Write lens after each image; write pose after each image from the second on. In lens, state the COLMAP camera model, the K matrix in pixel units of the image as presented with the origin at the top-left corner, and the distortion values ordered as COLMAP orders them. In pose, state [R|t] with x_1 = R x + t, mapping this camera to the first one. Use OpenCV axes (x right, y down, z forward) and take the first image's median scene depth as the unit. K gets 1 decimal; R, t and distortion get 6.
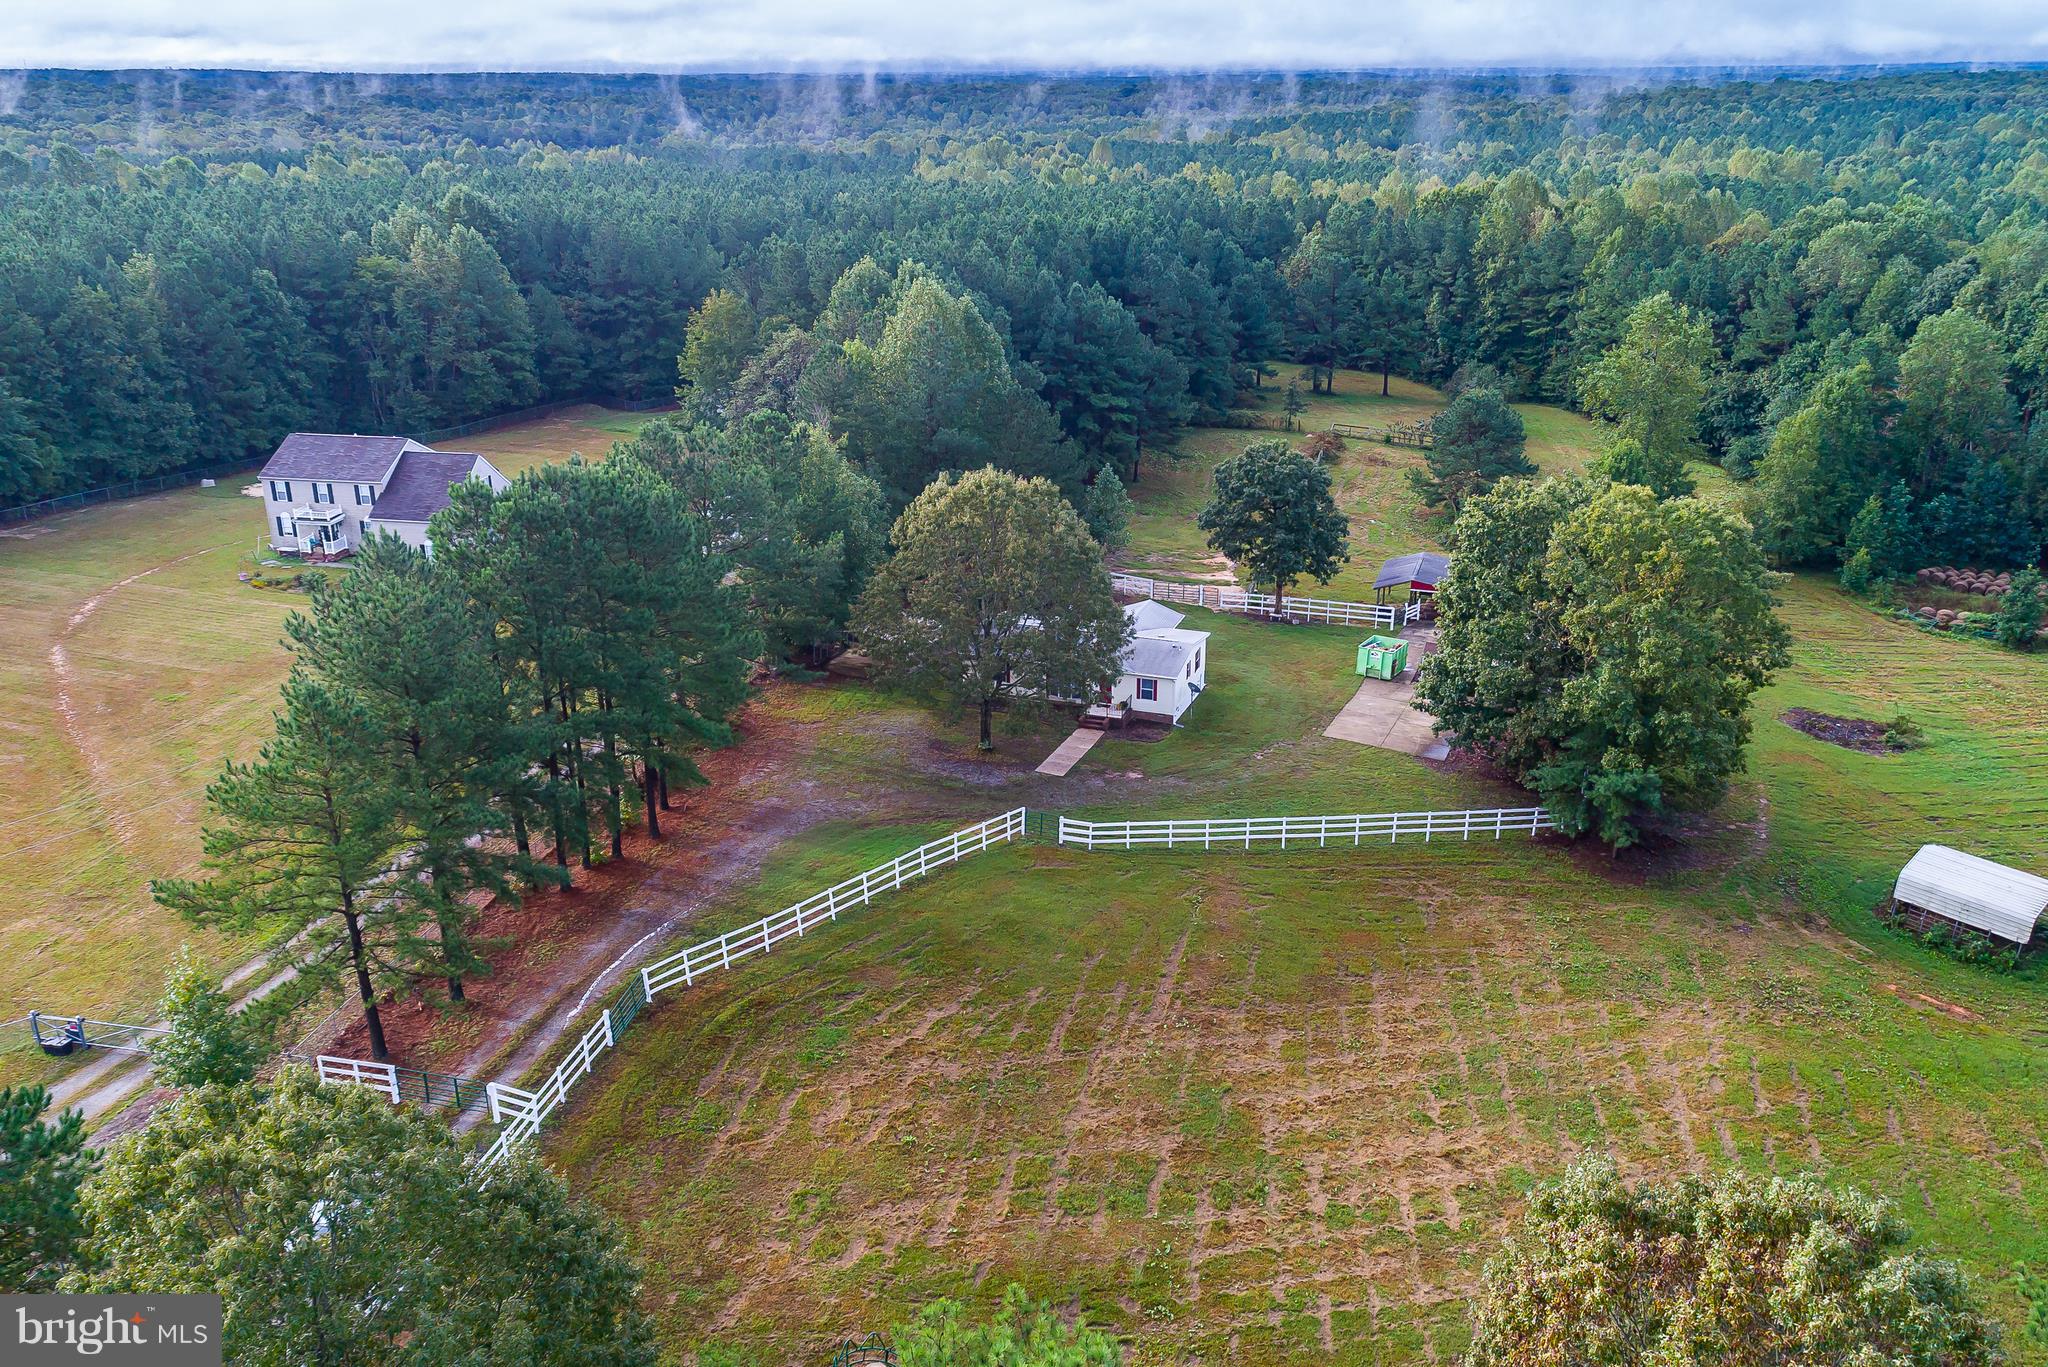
lens RADIAL K [[1615.6, 0, 1024.0], [0, 1615.6, 683.5], [0, 0, 1]] dist [0.010153, 0.015869]
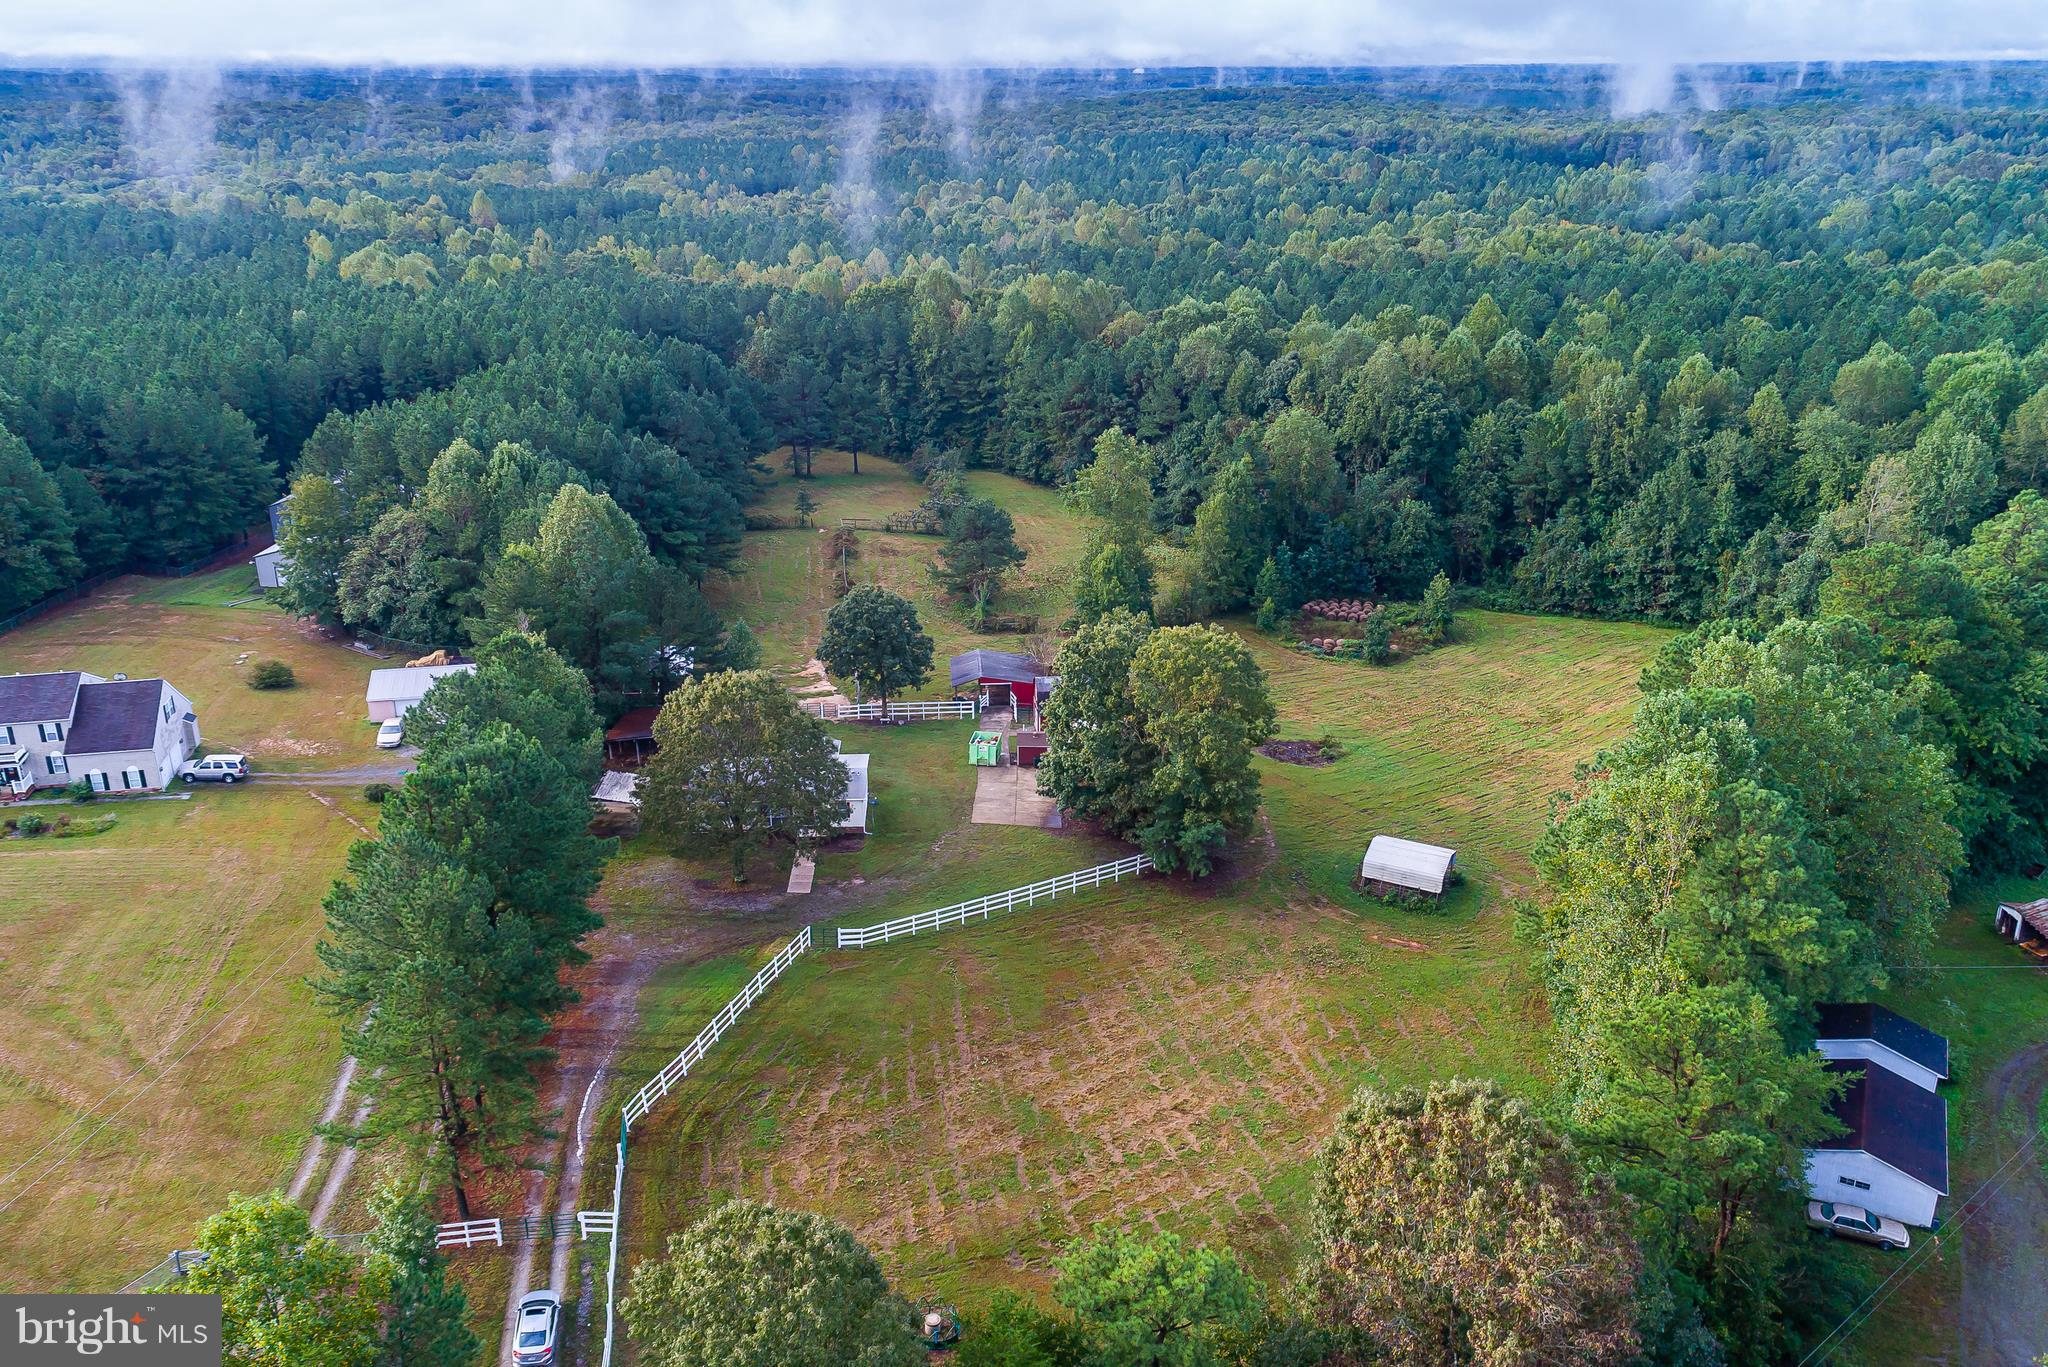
lens RADIAL K [[1615.6, 0, 1024.0], [0, 1615.6, 683.5], [0, 0, 1]] dist [0.010153, 0.015869]
pose [[0.923496, -0.134188, 0.359374, -0.218913], [0.133177, 0.990705, 0.027693, -0.102964], [-0.359749, 0.022286, 0.932783, -0.241948]]
